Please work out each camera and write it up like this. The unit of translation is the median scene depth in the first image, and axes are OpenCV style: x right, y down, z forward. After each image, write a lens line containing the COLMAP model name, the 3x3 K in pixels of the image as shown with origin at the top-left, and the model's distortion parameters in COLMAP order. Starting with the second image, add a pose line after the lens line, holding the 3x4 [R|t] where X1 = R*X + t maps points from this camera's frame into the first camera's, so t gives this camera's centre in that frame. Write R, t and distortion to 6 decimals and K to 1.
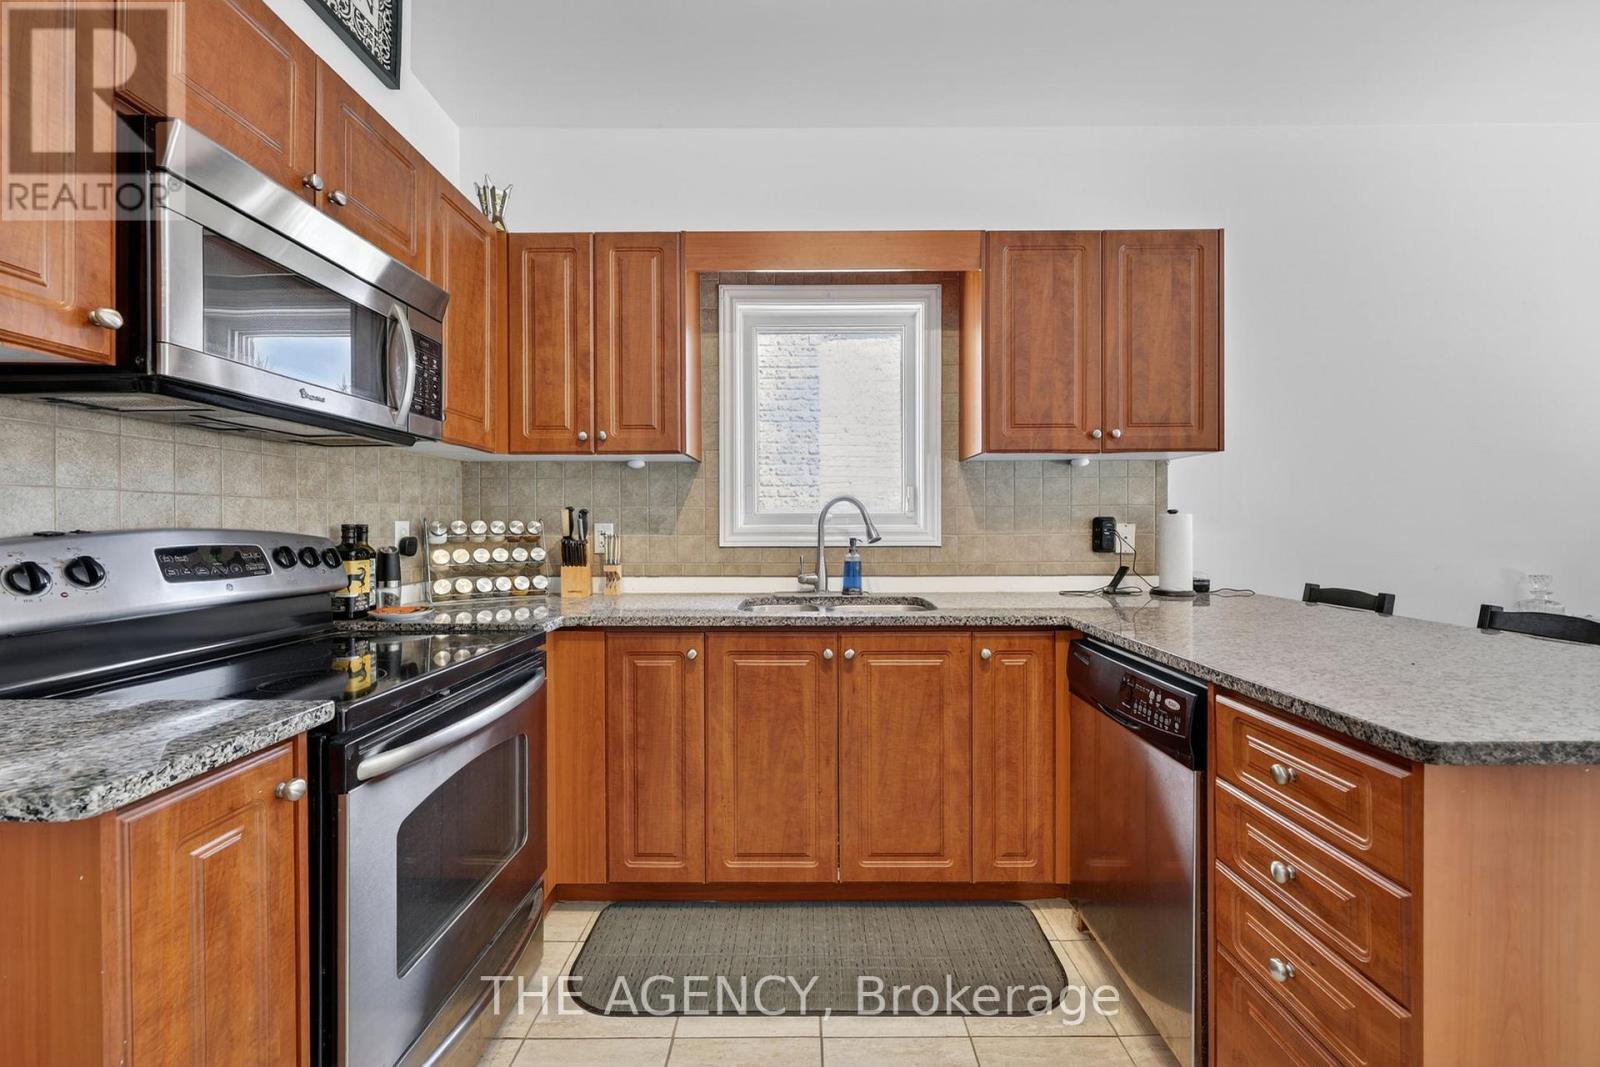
lens RADIAL K [[647.8, 0, 803.1], [0, 647.8, 528.4], [0, 0, 1]] dist [0.001310, 0.000631]
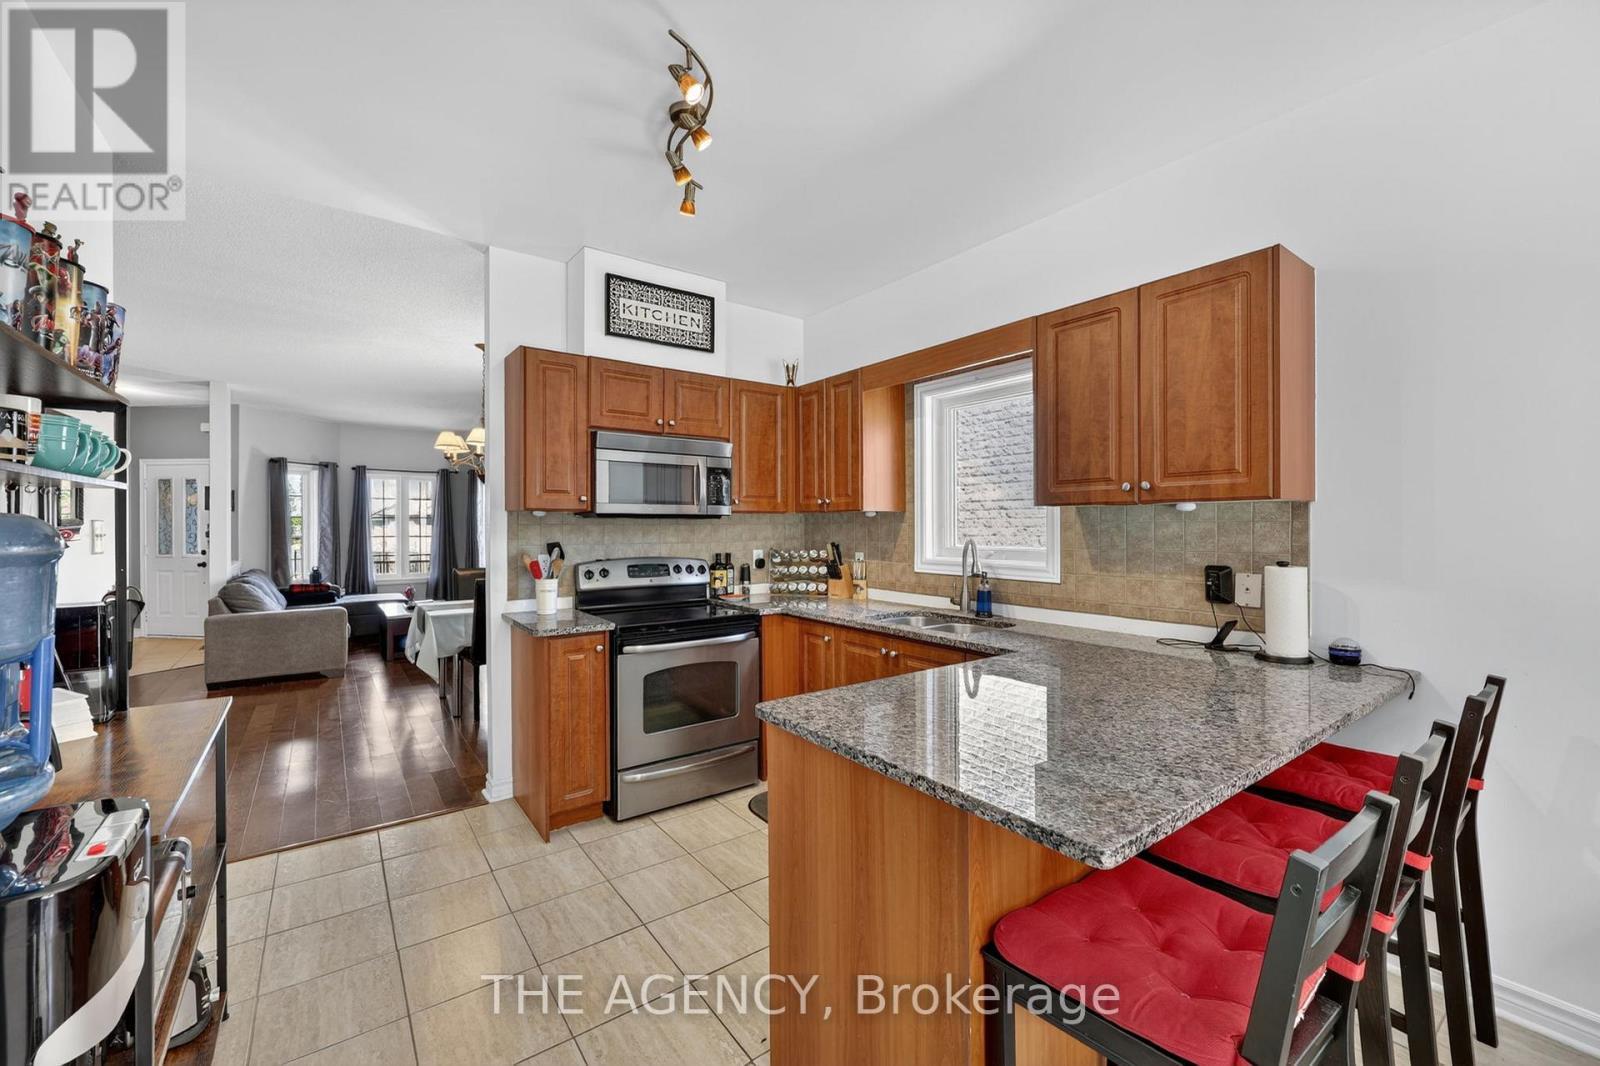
lens RADIAL K [[647.8, 0, 800.1], [0, 647.8, 522.1], [0, 0, 1]] dist [0.001310, 0.000631]
pose [[0.593172, -0.001902, -0.805074, 0.957762], [-0.002122, 0.999990, -0.003926, -0.082564], [0.805073, 0.004037, 0.593162, -0.033061]]
